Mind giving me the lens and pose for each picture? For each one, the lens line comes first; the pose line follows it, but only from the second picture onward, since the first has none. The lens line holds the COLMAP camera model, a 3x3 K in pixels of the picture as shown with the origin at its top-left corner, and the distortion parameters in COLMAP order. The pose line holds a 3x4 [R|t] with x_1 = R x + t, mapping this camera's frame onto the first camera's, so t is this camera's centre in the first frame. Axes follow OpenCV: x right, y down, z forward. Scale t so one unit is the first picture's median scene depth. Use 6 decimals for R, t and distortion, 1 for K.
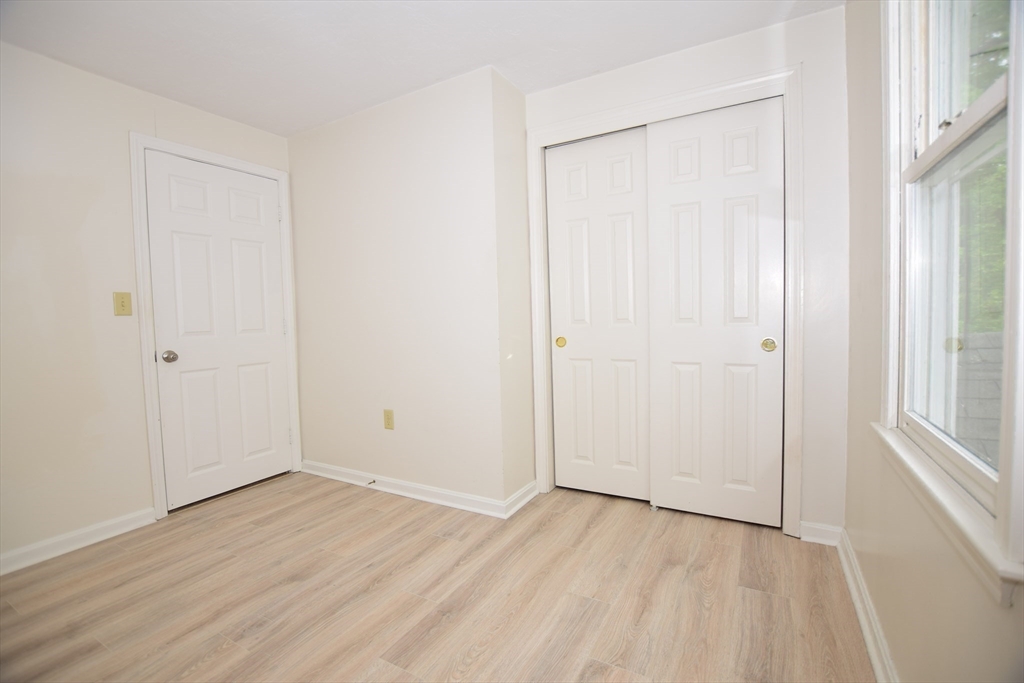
lens RADIAL K [[452.7, 0, 513.5], [0, 452.7, 338.7], [0, 0, 1]] dist [-0.028583, 0.000627]
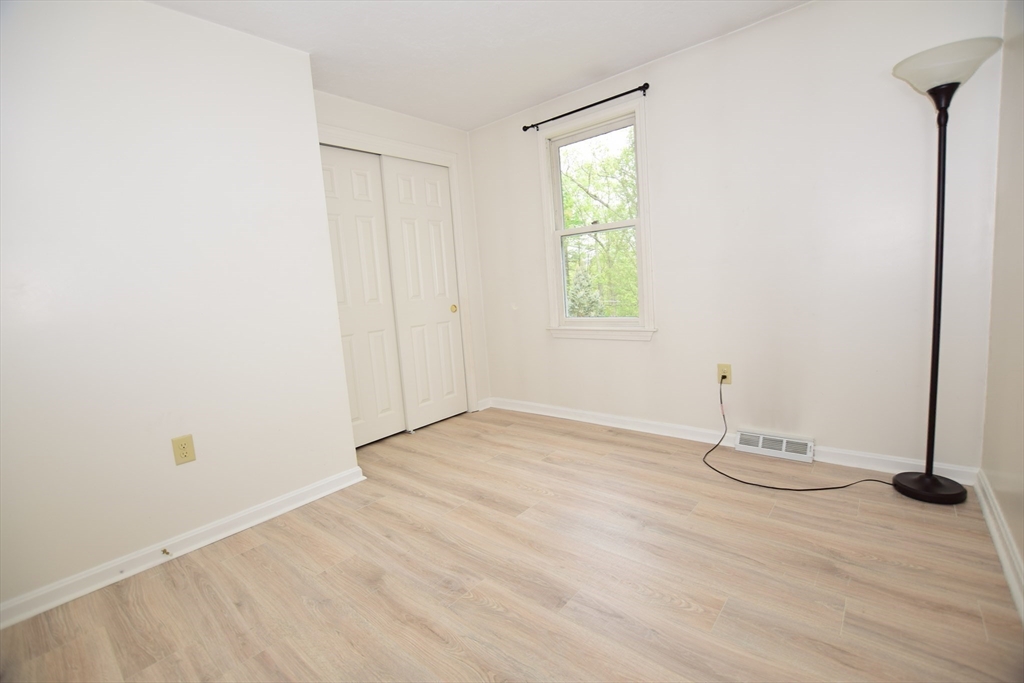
lens RADIAL K [[452.7, 0, 513.5], [0, 452.7, 338.7], [0, 0, 1]] dist [-0.028583, 0.000627]
pose [[0.193361, -0.104740, 0.975521, -1.101050], [0.123670, 0.988957, 0.081670, 0.015273], [-0.973302, 0.104851, 0.204179, 0.427231]]
